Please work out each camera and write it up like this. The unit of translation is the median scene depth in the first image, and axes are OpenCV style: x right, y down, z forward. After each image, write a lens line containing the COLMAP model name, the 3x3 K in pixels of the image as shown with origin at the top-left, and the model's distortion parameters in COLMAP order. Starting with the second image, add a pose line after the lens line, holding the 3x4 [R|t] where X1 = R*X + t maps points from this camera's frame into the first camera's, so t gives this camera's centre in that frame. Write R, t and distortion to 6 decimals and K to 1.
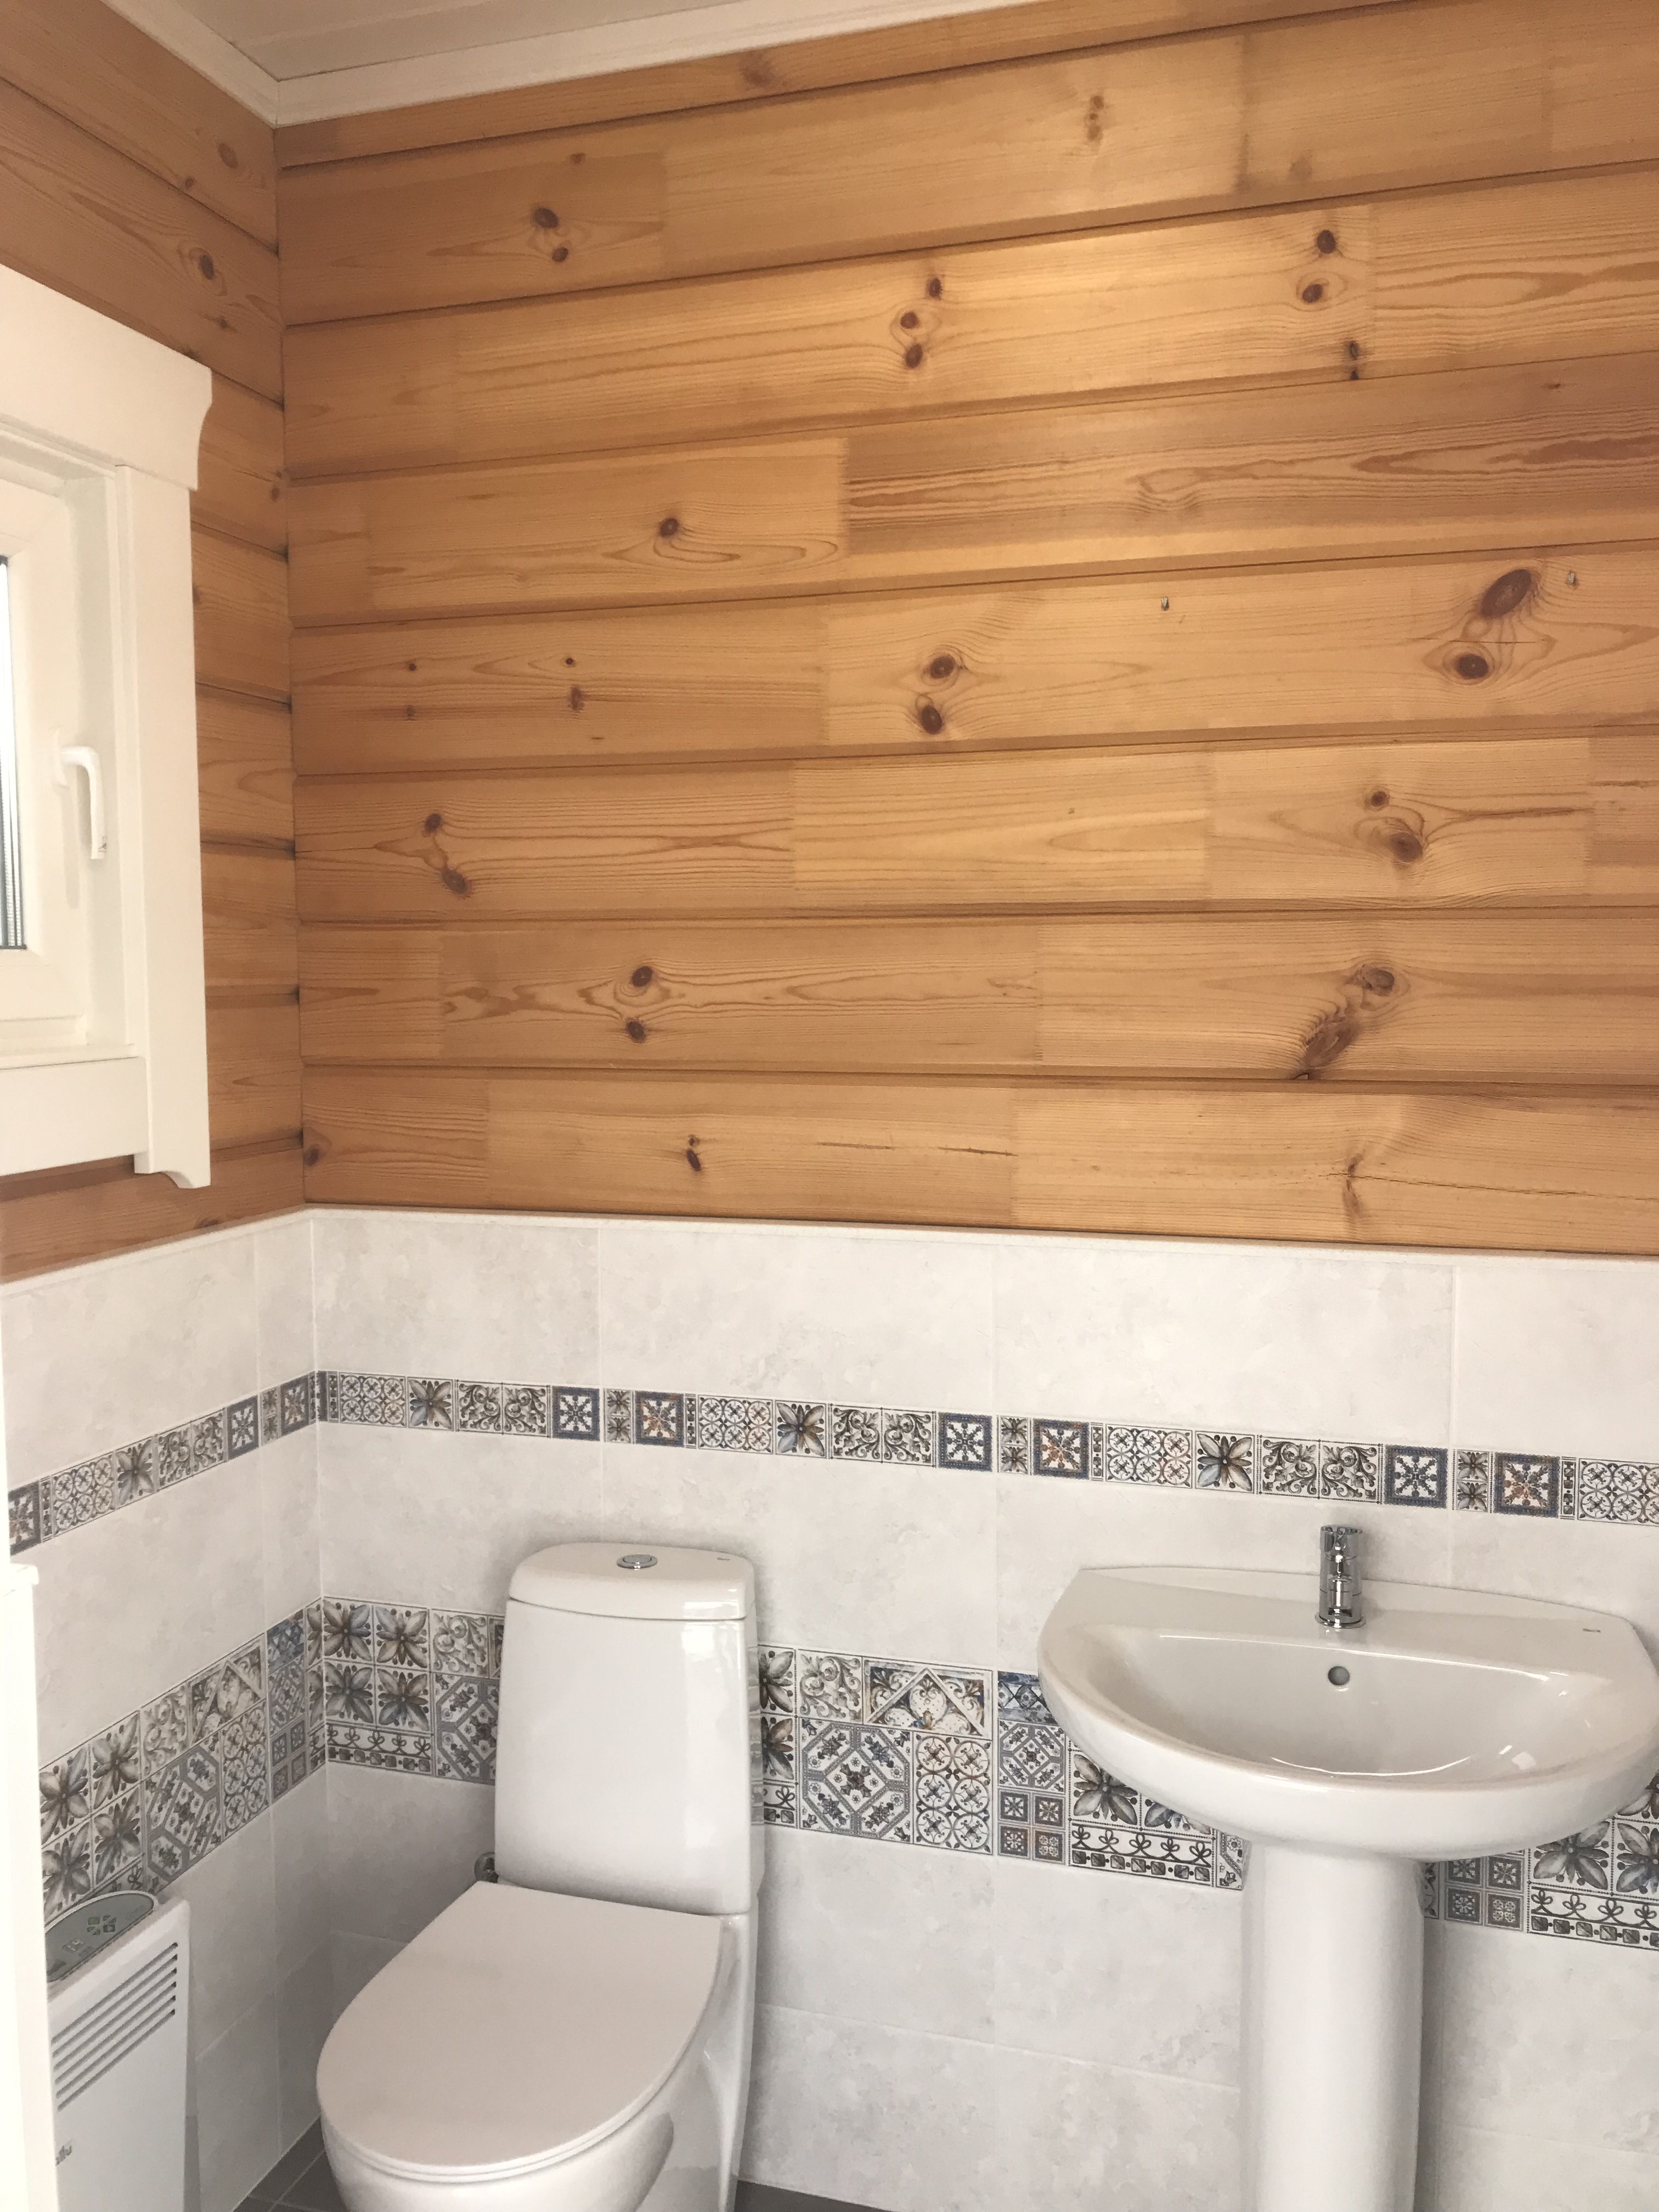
lens RADIAL K [[1831.8, 0, 814.1], [0, 1831.8, 1095.3], [0, 0, 1]] dist [0.035836, -0.051084]
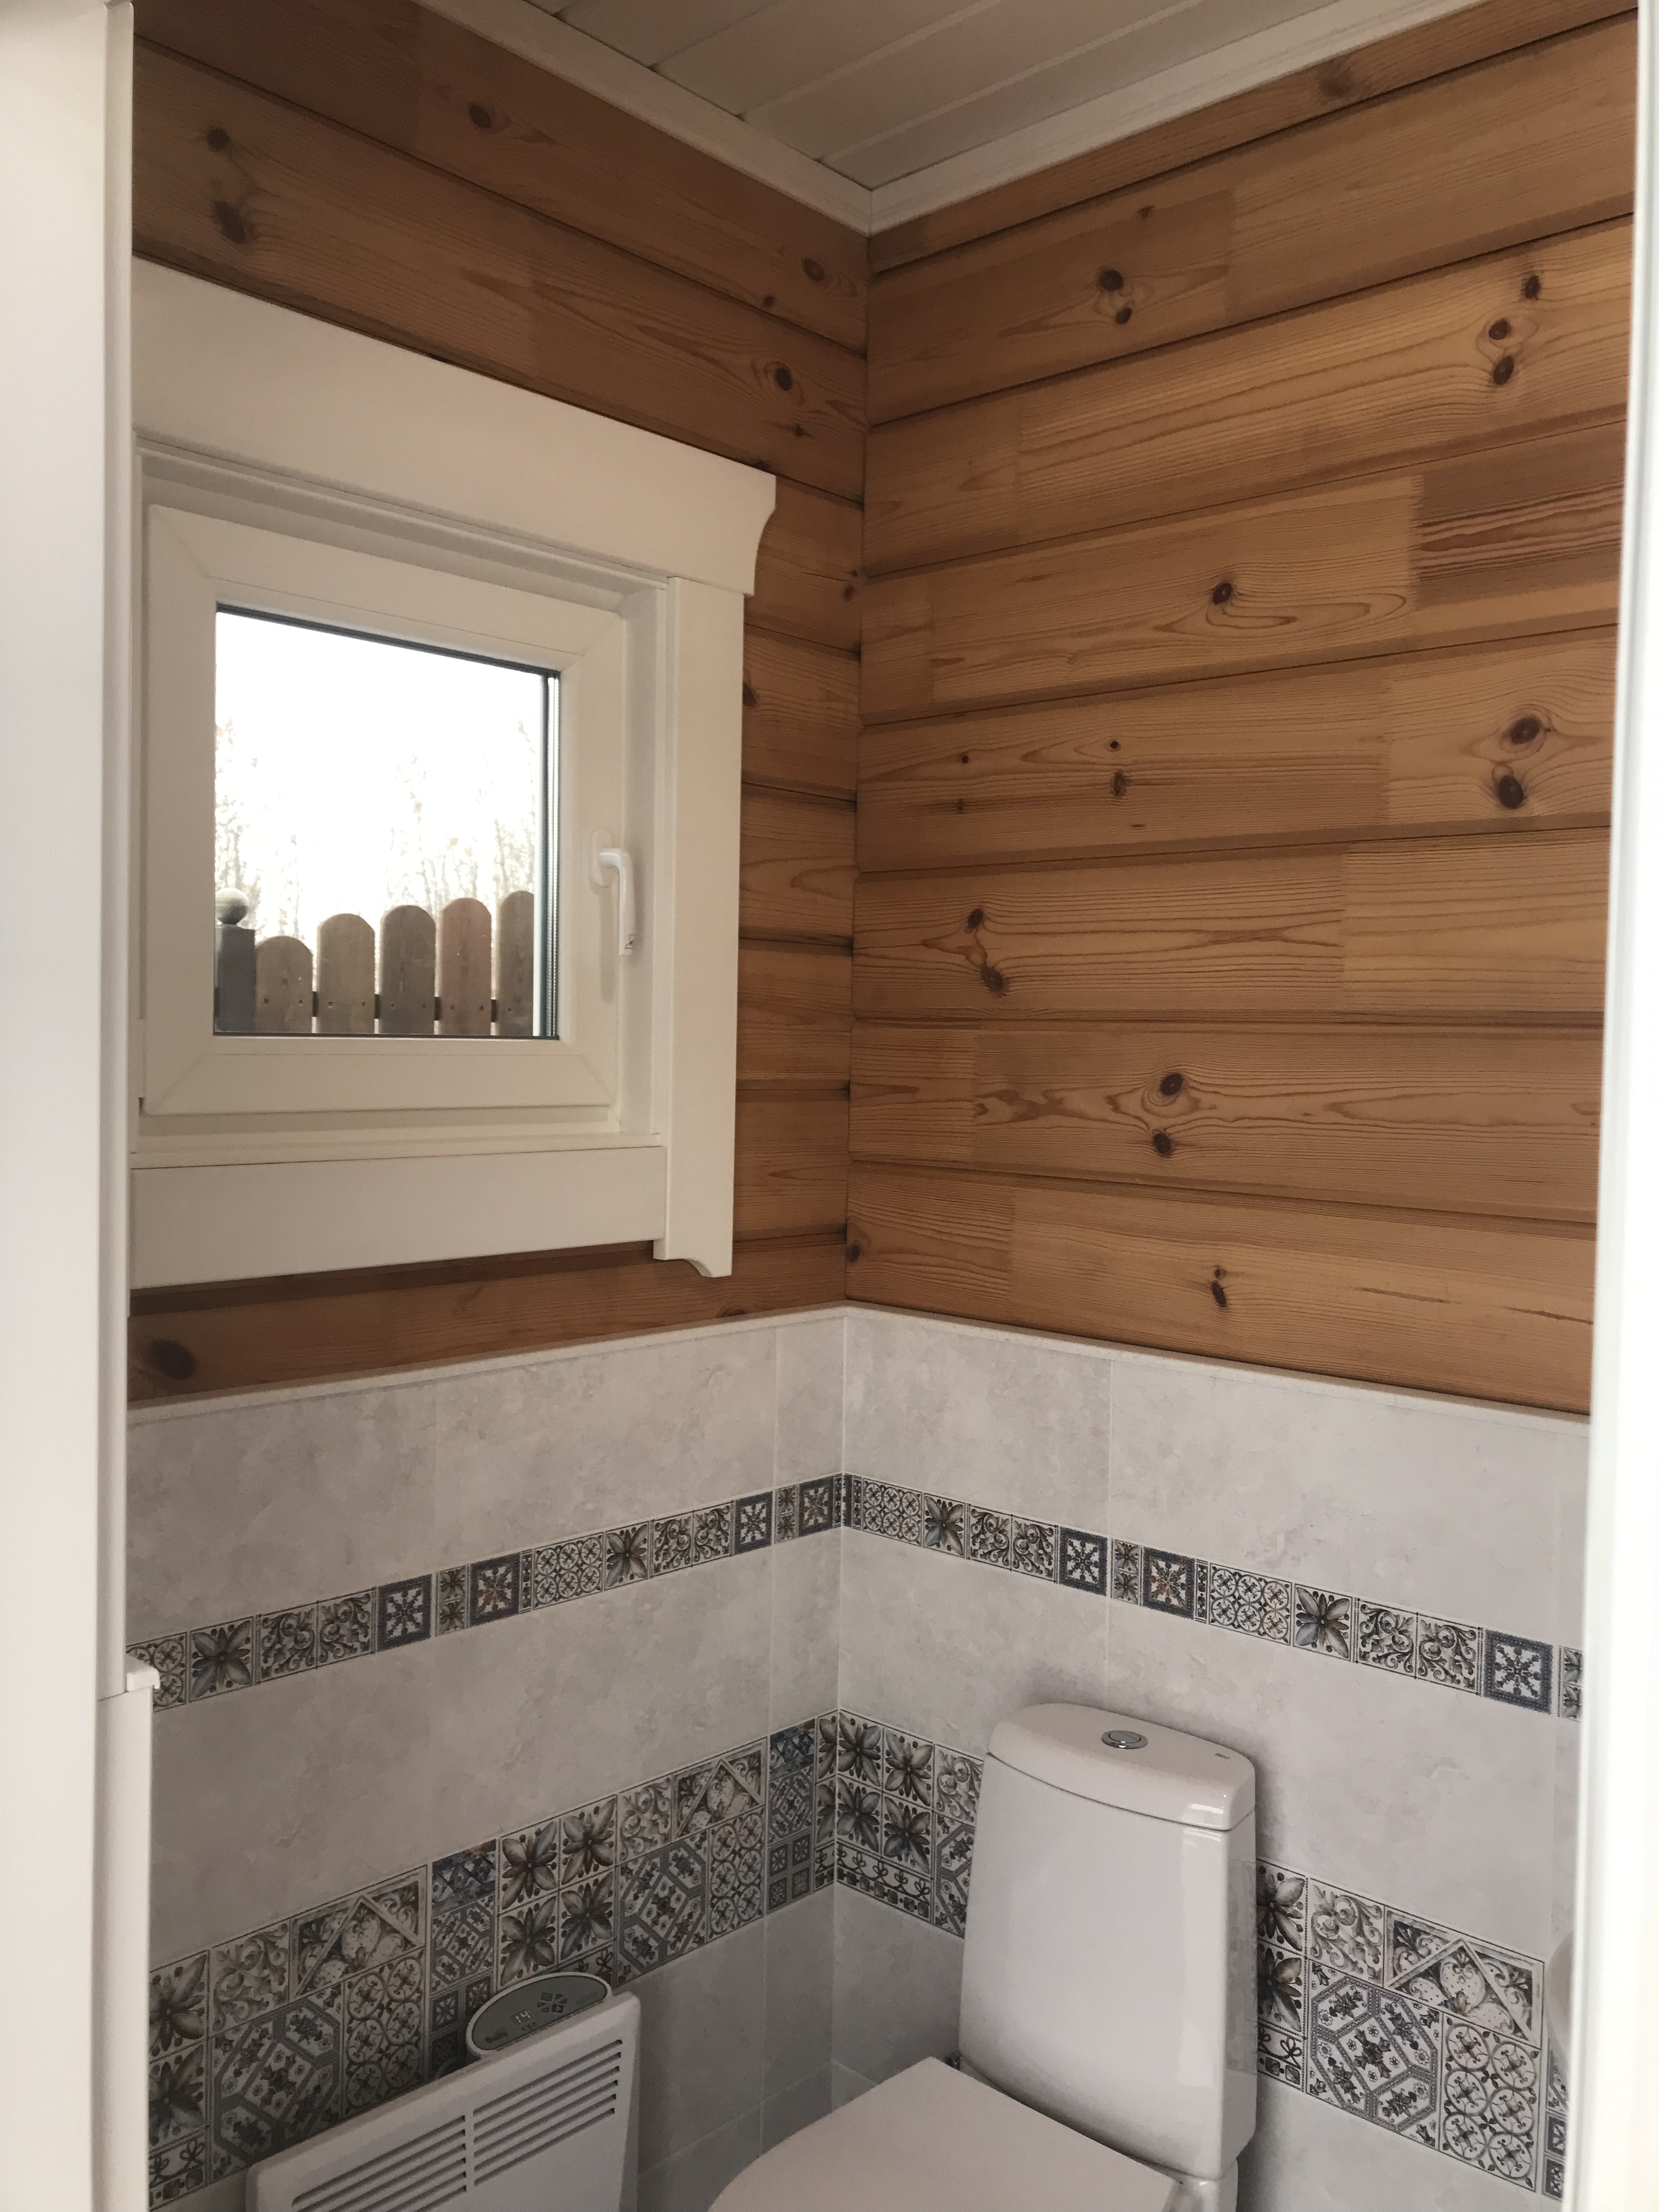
lens RADIAL K [[1831.8, 0, 821.8], [0, 1831.8, 1089.5], [0, 0, 1]] dist [0.035836, -0.051084]
pose [[0.897731, 0.038015, -0.438901, 0.150792], [-0.059810, 0.997563, -0.035934, -0.020103], [0.436465, 0.058510, 0.897817, 0.113211]]
